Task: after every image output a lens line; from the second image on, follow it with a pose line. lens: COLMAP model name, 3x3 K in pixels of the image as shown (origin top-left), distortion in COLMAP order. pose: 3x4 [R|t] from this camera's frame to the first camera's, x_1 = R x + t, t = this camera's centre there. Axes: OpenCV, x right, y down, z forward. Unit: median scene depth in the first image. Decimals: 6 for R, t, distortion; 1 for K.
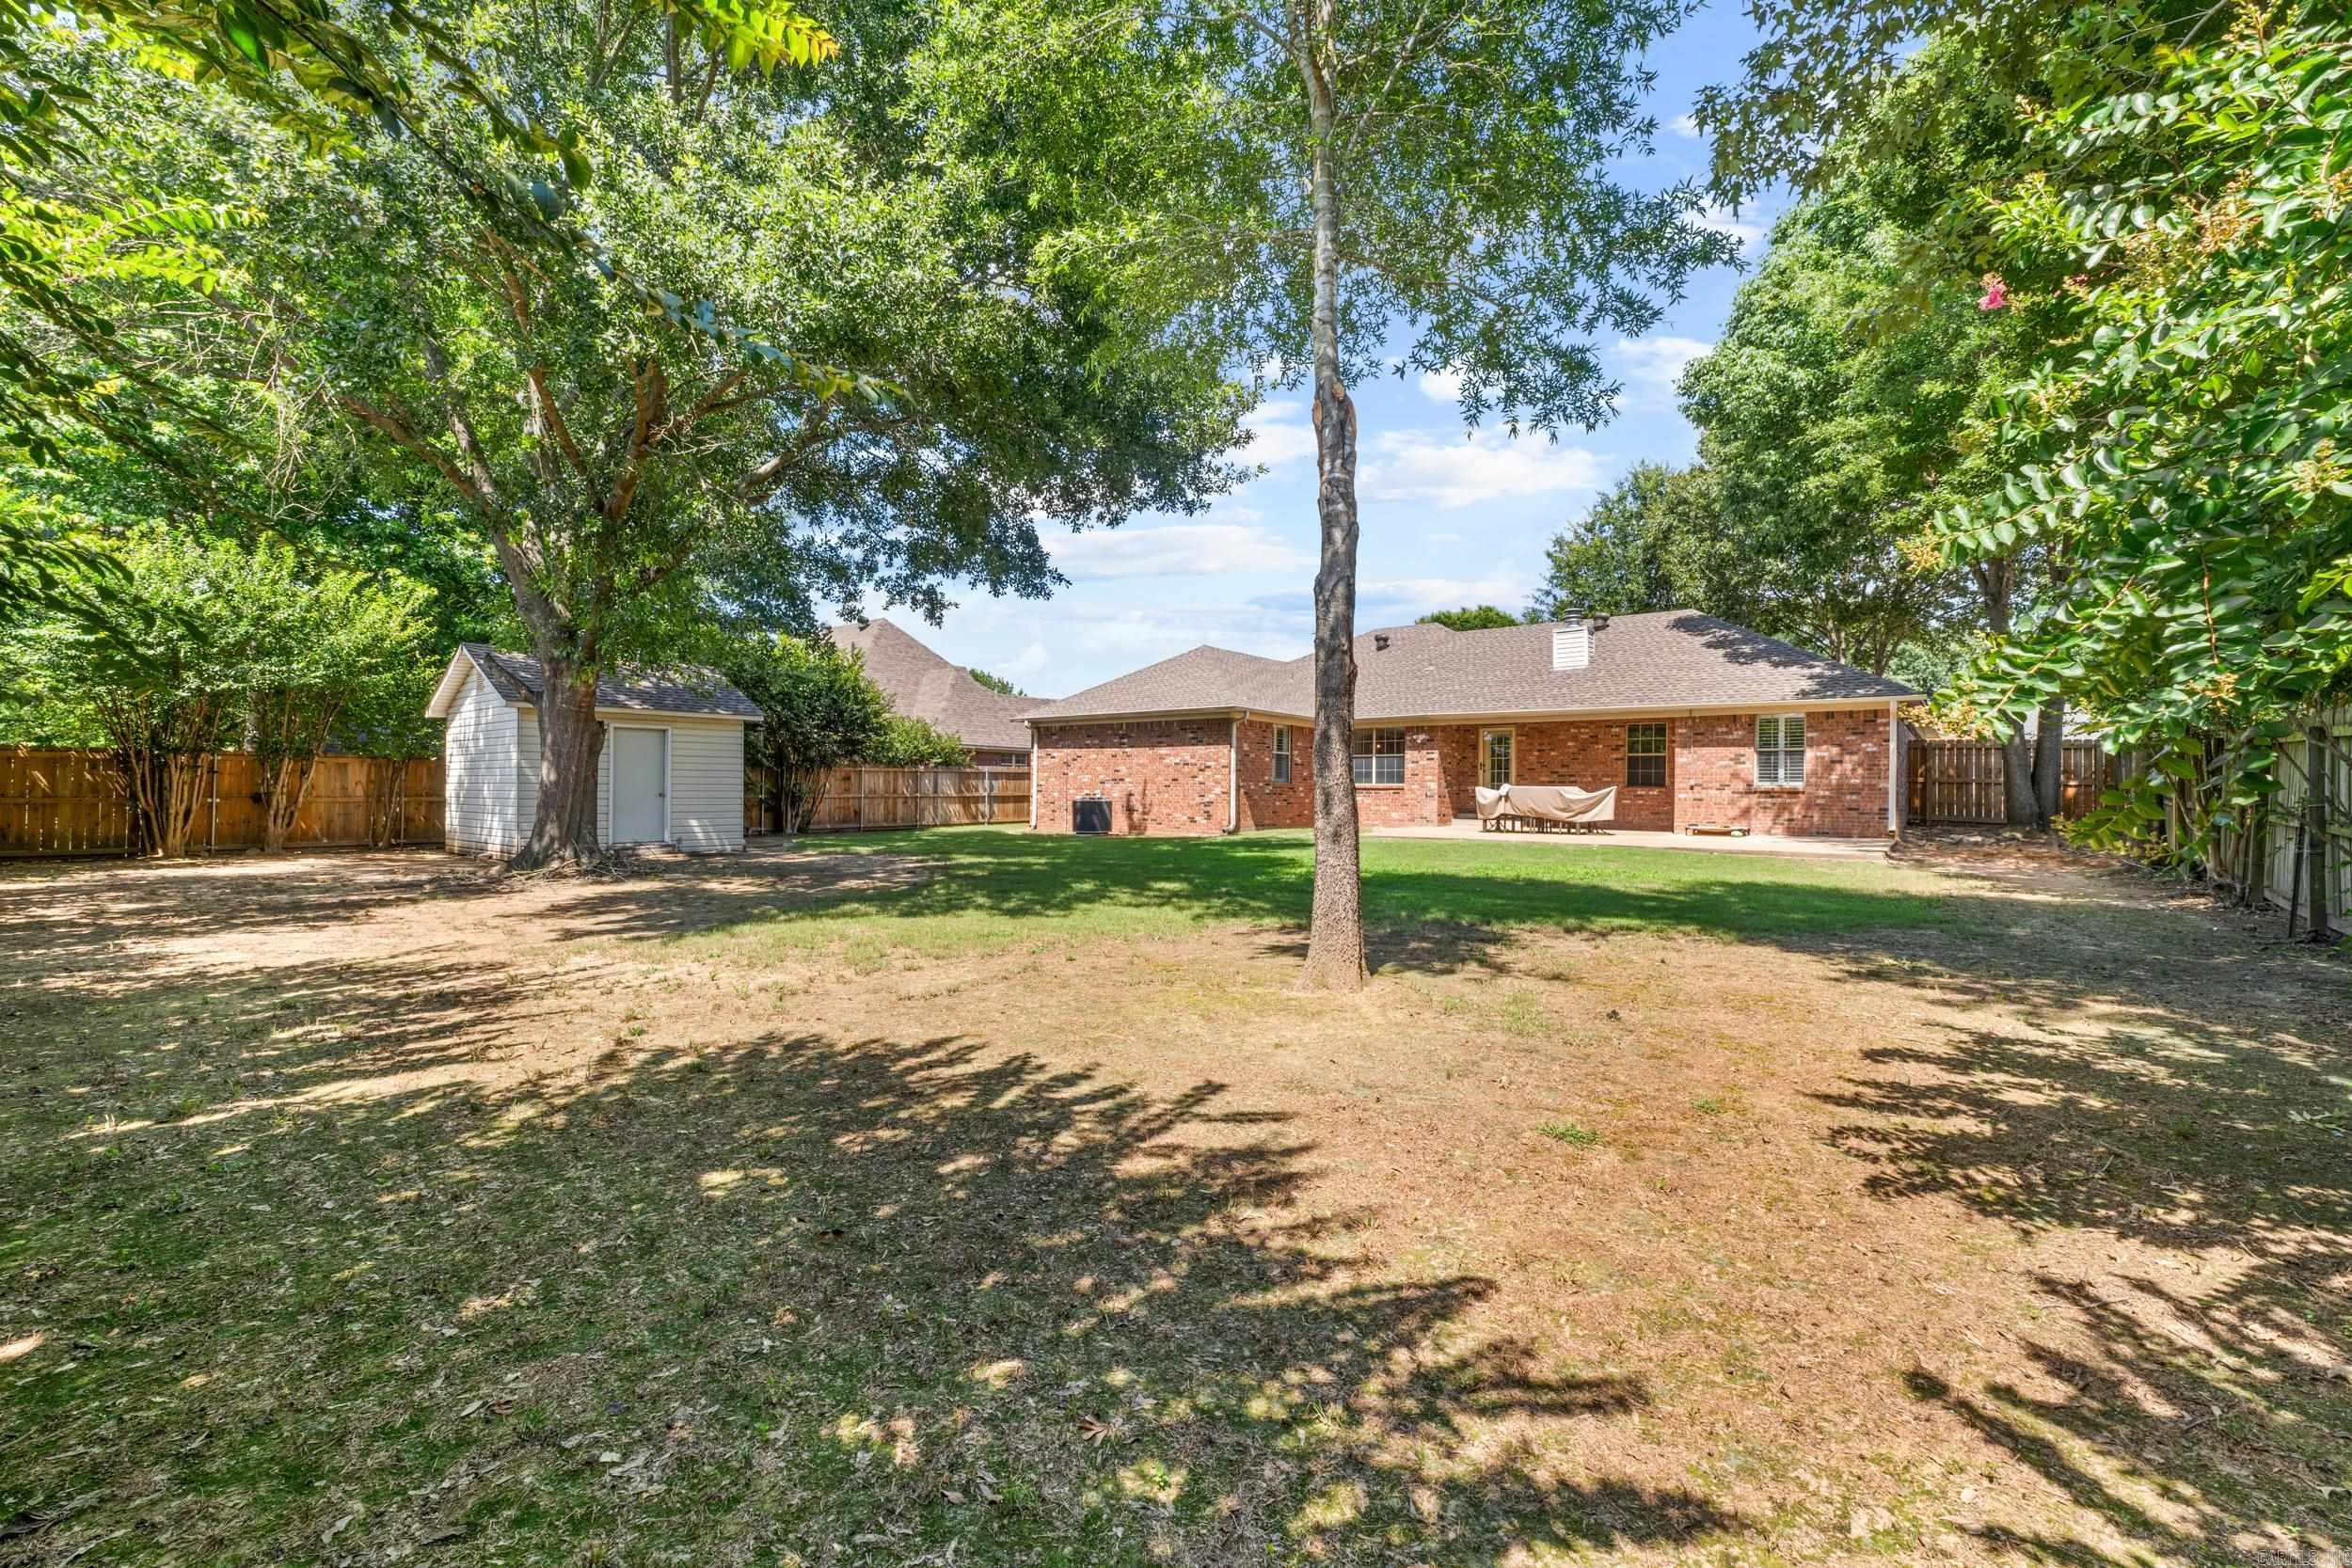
lens RADIAL K [[993.1, 0, 1165.8], [0, 993.1, 795.8], [0, 0, 1]] dist [0.003334, -0.000614]
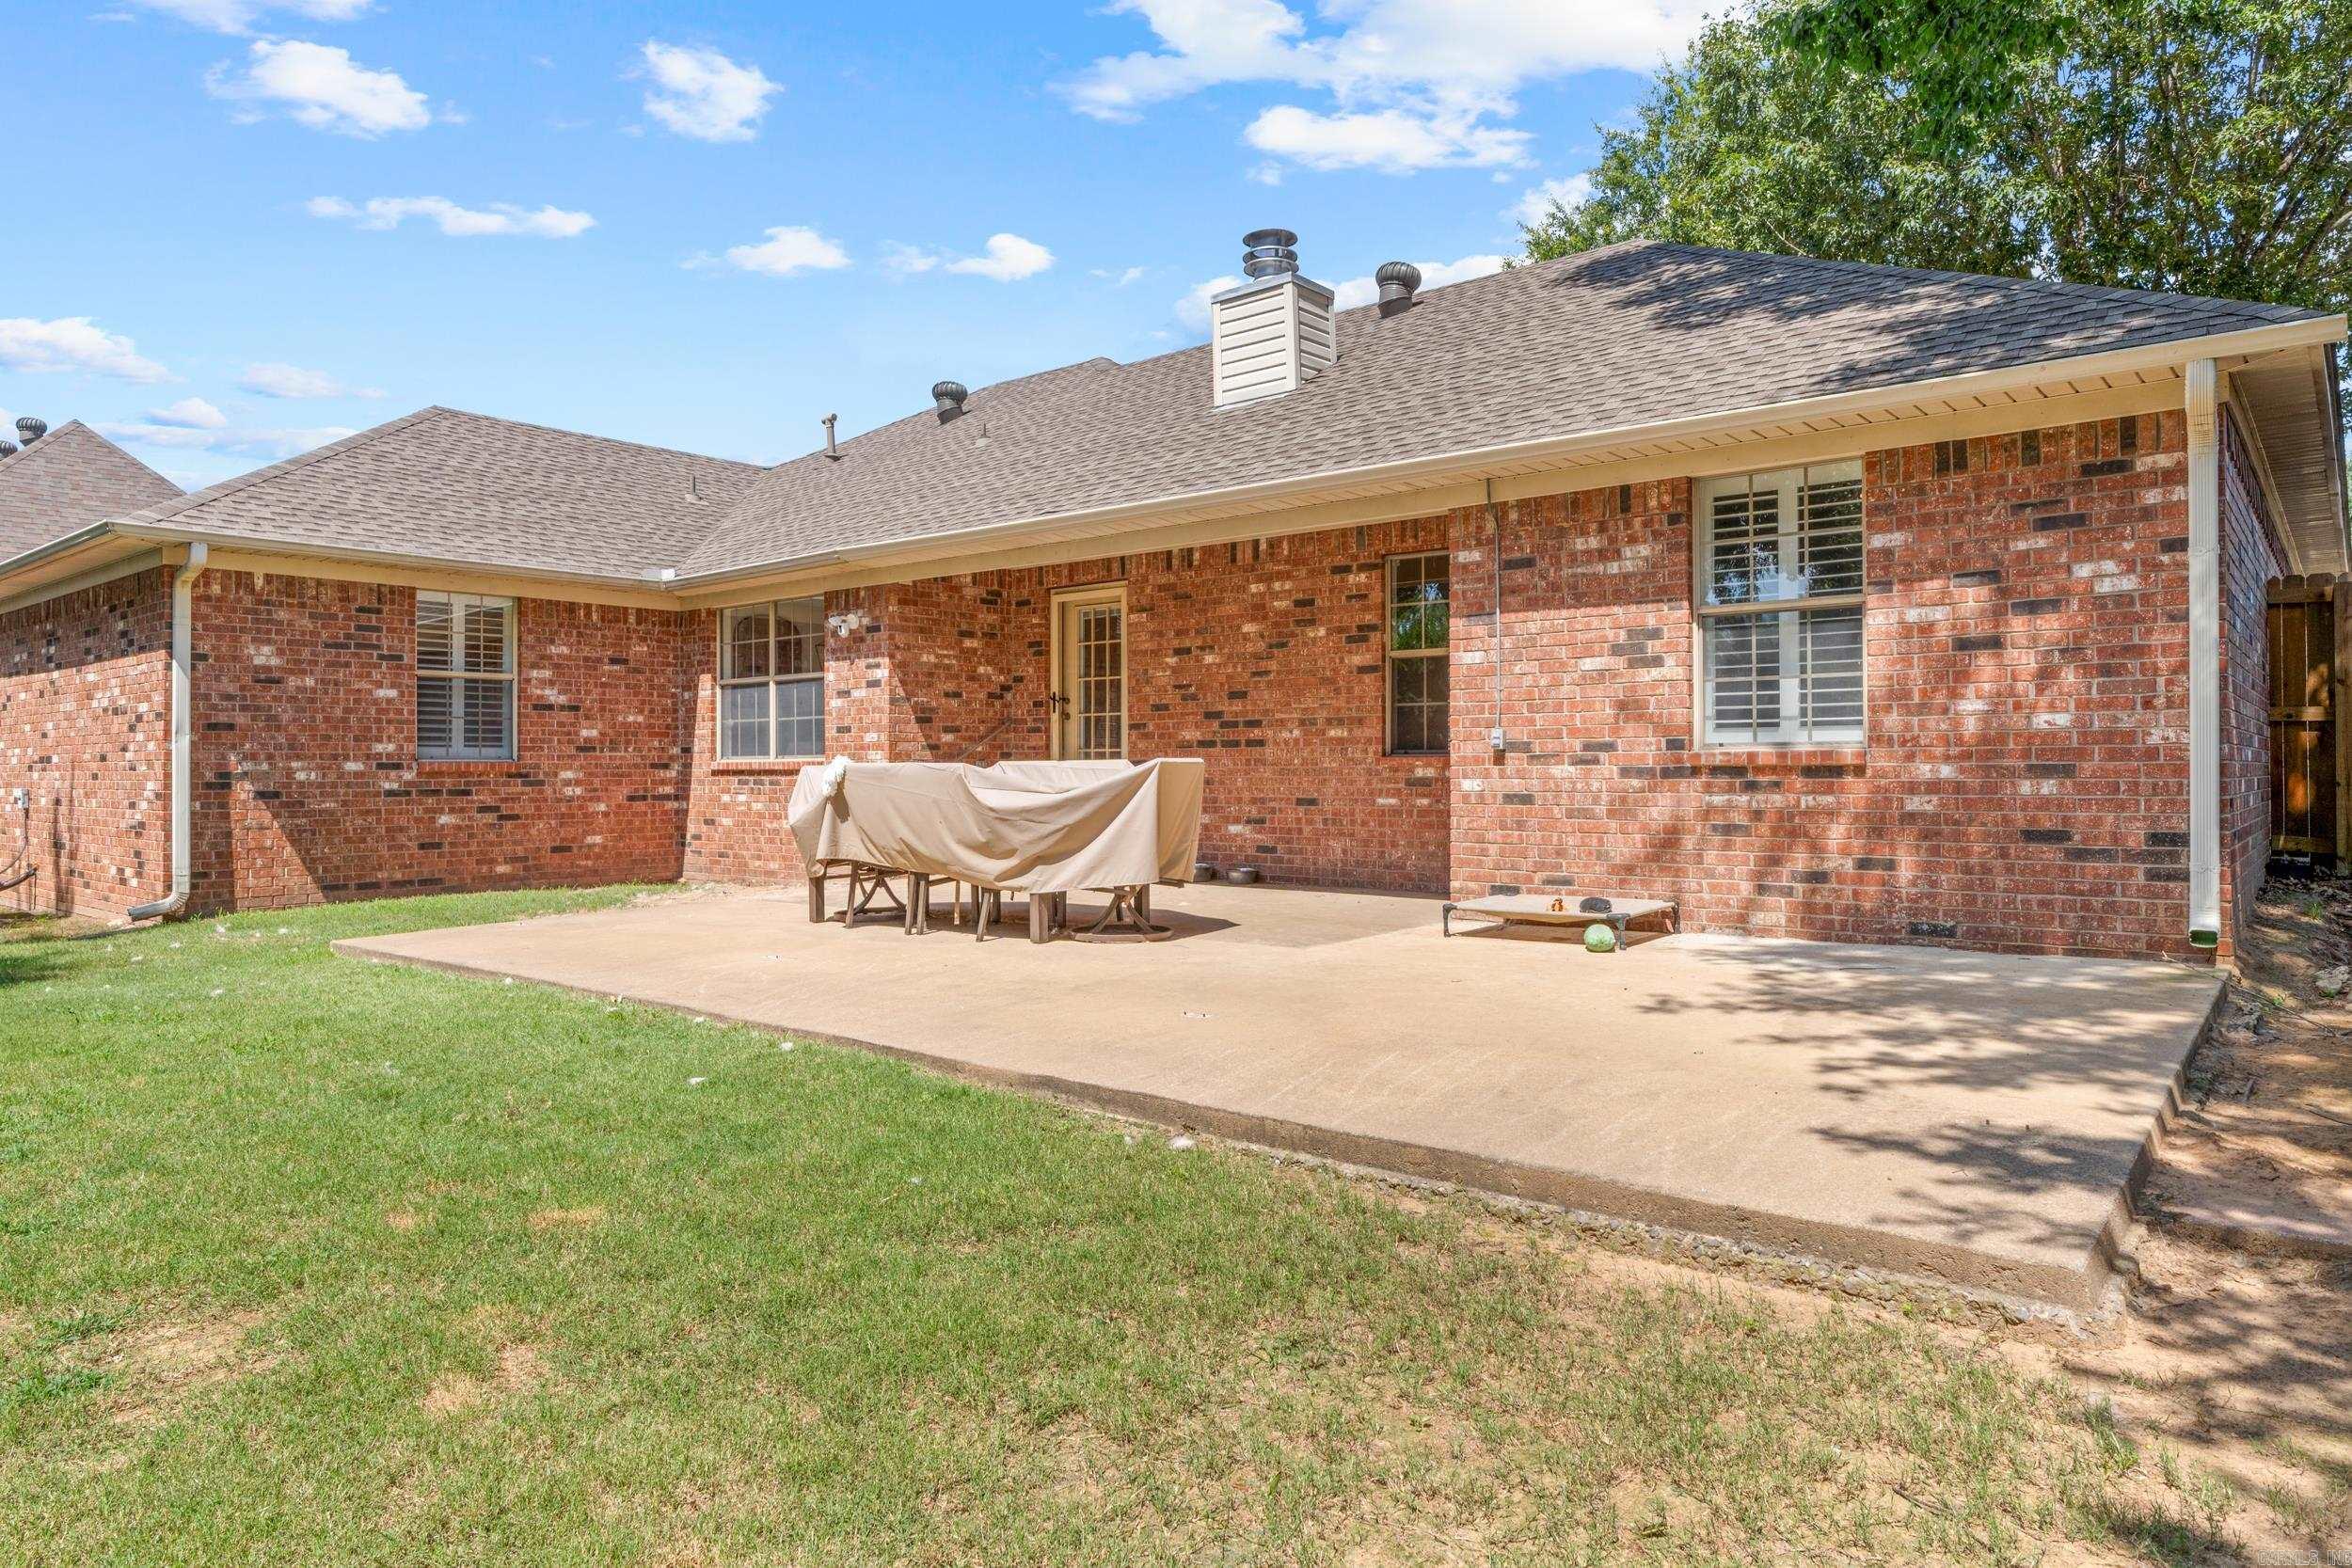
lens RADIAL K [[1437.9, 0, 1183.2], [0, 1437.9, 769.5], [0, 0, 1]] dist [-0.000942, 0.000175]
pose [[0.999836, -0.017663, -0.003887, 0.451727], [0.017661, 0.999844, -0.000400, -0.006000], [0.003893, 0.000331, 0.999992, 0.607381]]
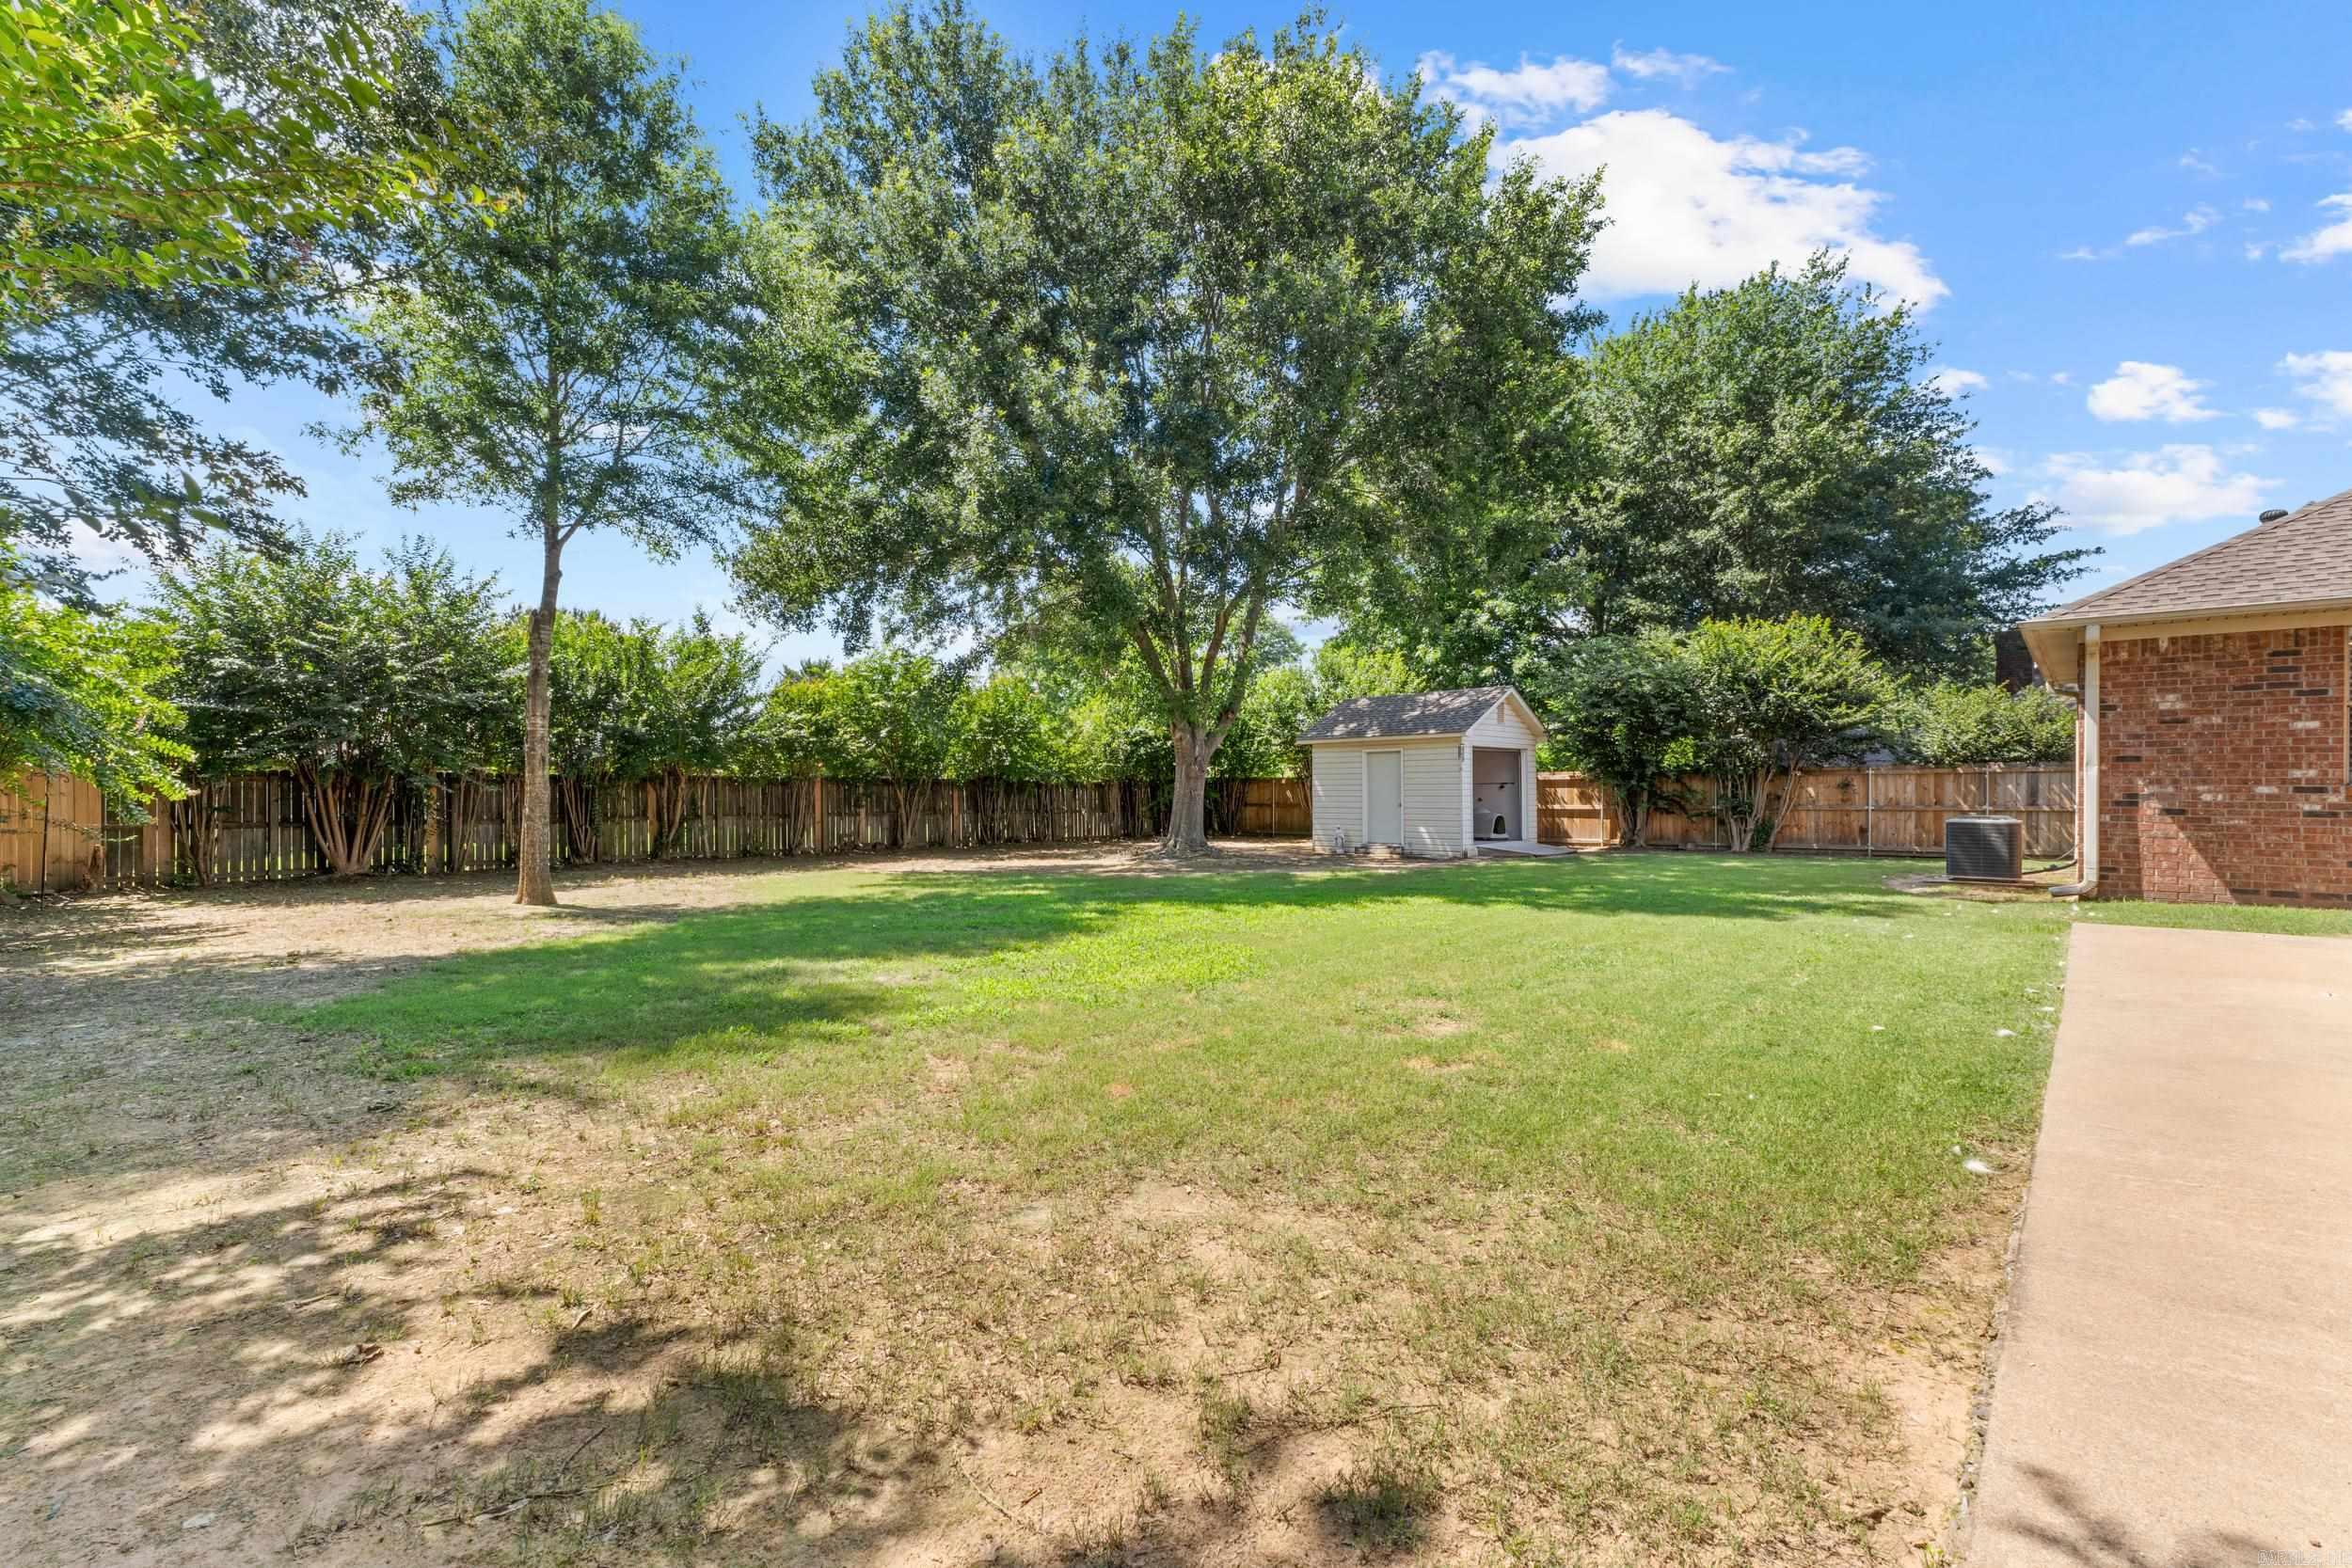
lens RADIAL K [[993.1, 0, 1182.6], [0, 993.1, 790.0], [0, 0, 1]] dist [0.003334, -0.000614]
pose [[-0.051084, -0.005139, -0.998681, 0.616101], [-0.006576, 0.999967, -0.004809, -0.007783], [0.998673, 0.006321, -0.051116, 0.707429]]
